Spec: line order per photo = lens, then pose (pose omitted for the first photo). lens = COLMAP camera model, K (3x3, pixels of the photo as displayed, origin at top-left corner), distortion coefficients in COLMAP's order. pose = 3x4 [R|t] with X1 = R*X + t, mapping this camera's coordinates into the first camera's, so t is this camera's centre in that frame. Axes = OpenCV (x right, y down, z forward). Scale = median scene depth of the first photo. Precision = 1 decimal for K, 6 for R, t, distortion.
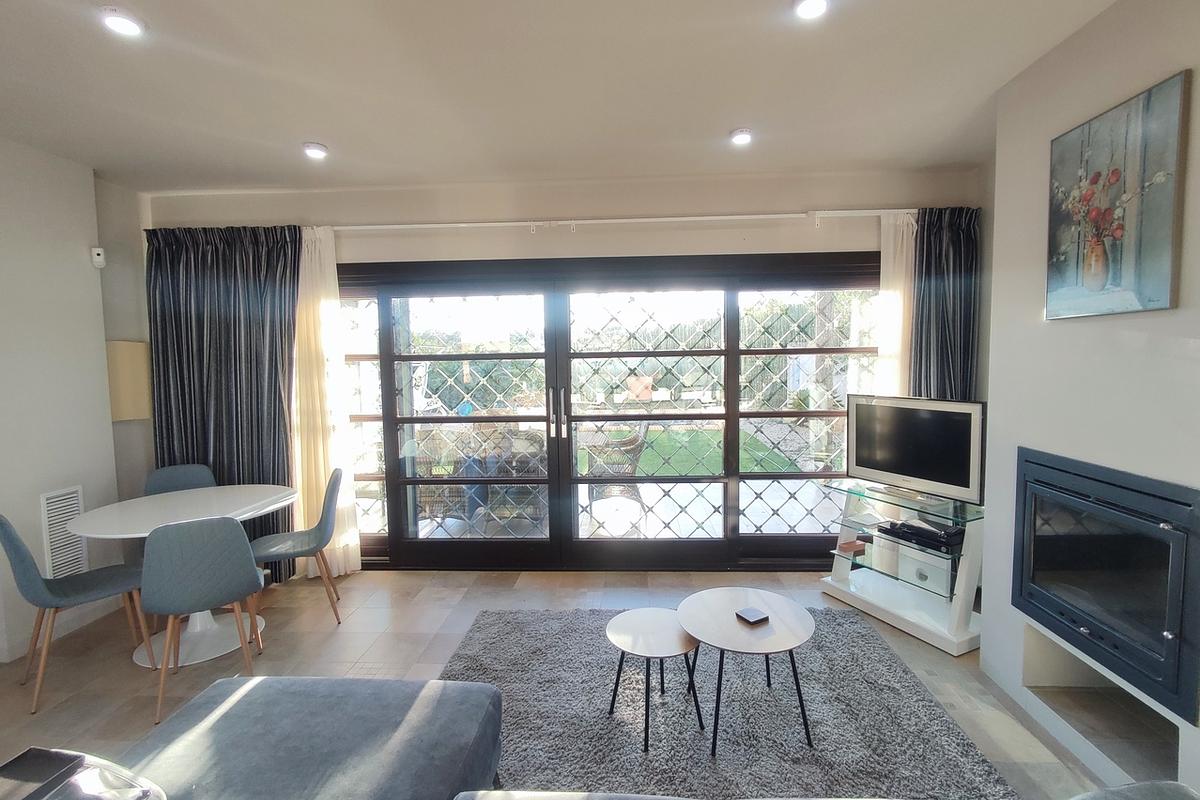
lens RADIAL K [[538.9, 0, 600.0], [0, 538.9, 400.0], [0, 0, 1]] dist [-0.003283, -0.000002]
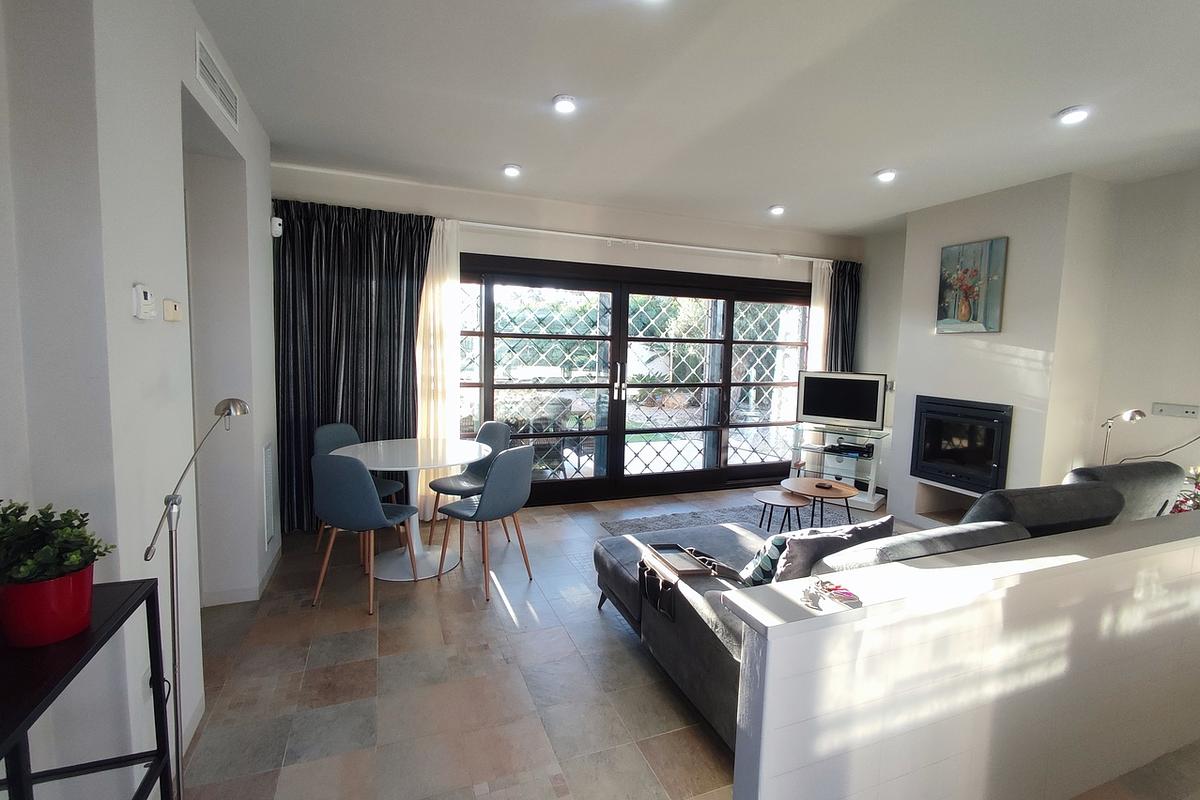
lens RADIAL K [[538.9, 0, 600.0], [0, 538.9, 400.0], [0, 0, 1]] dist [-0.003283, -0.000002]
pose [[0.909558, -0.002760, 0.415568, -0.712802], [-0.007087, 0.999729, 0.022152, 0.042699], [-0.415517, -0.023094, 0.909292, -0.212029]]
